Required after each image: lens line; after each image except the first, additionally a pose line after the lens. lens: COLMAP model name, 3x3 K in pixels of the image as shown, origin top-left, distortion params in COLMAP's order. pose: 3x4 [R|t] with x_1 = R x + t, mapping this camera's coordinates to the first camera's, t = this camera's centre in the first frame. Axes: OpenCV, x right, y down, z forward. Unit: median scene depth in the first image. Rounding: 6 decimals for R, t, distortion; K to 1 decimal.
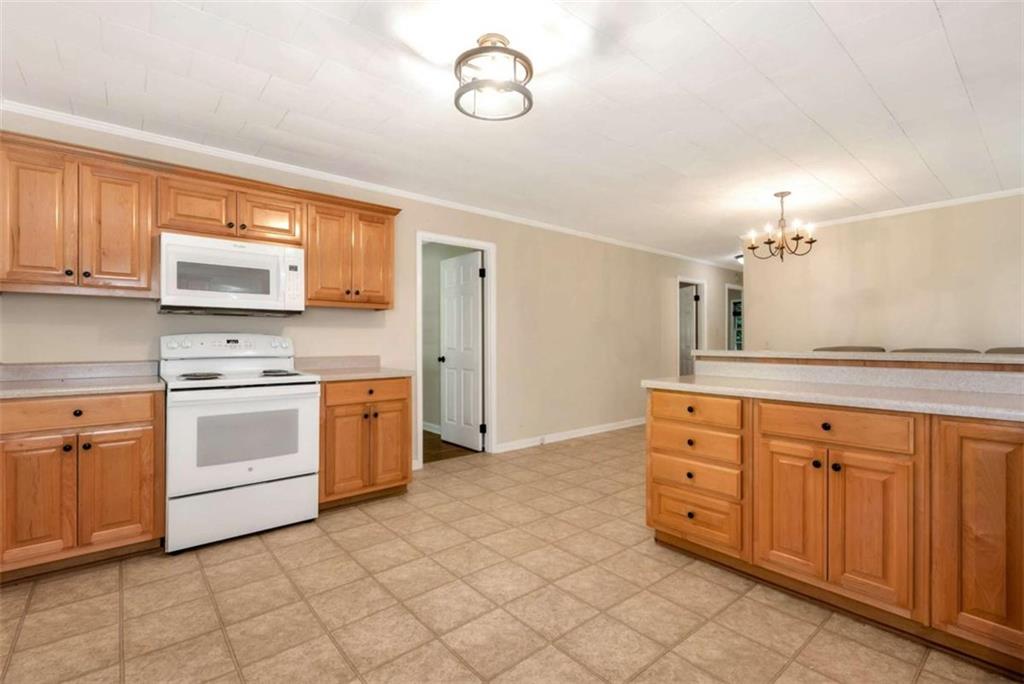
lens RADIAL K [[459.6, 0, 510.5], [0, 459.6, 341.5], [0, 0, 1]] dist [0.000443, -0.000835]
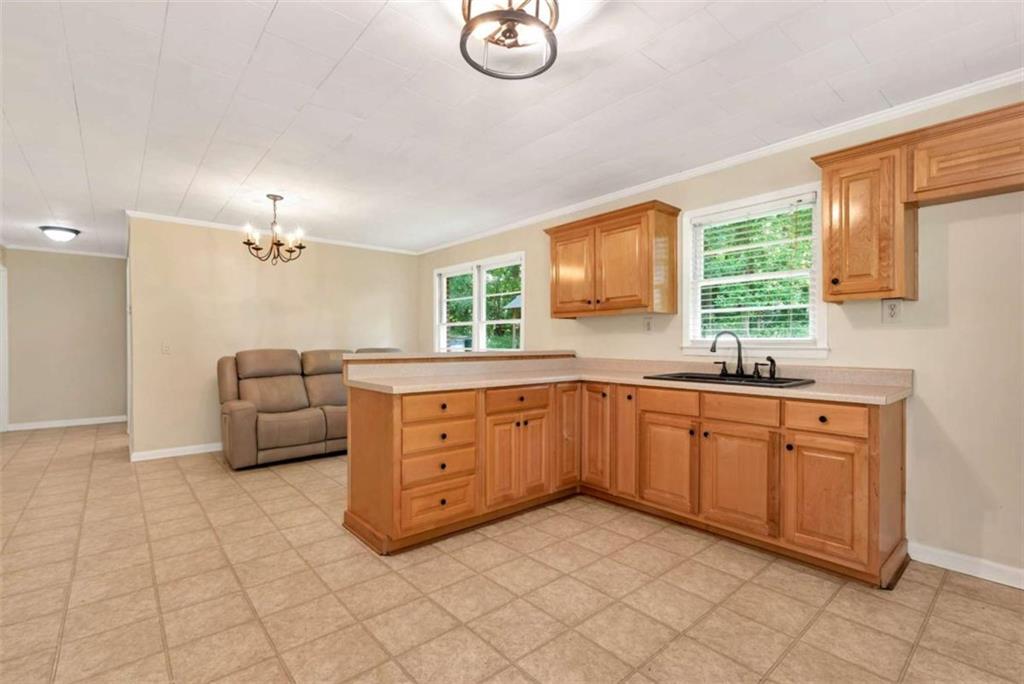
lens RADIAL K [[459.6, 0, 514.1], [0, 459.6, 348.1], [0, 0, 1]] dist [0.000443, -0.000835]
pose [[-0.007856, -0.012097, 0.999896, -0.711465], [0.003289, 0.999921, 0.012123, -0.005997], [-0.999964, 0.003384, -0.007815, 0.834832]]
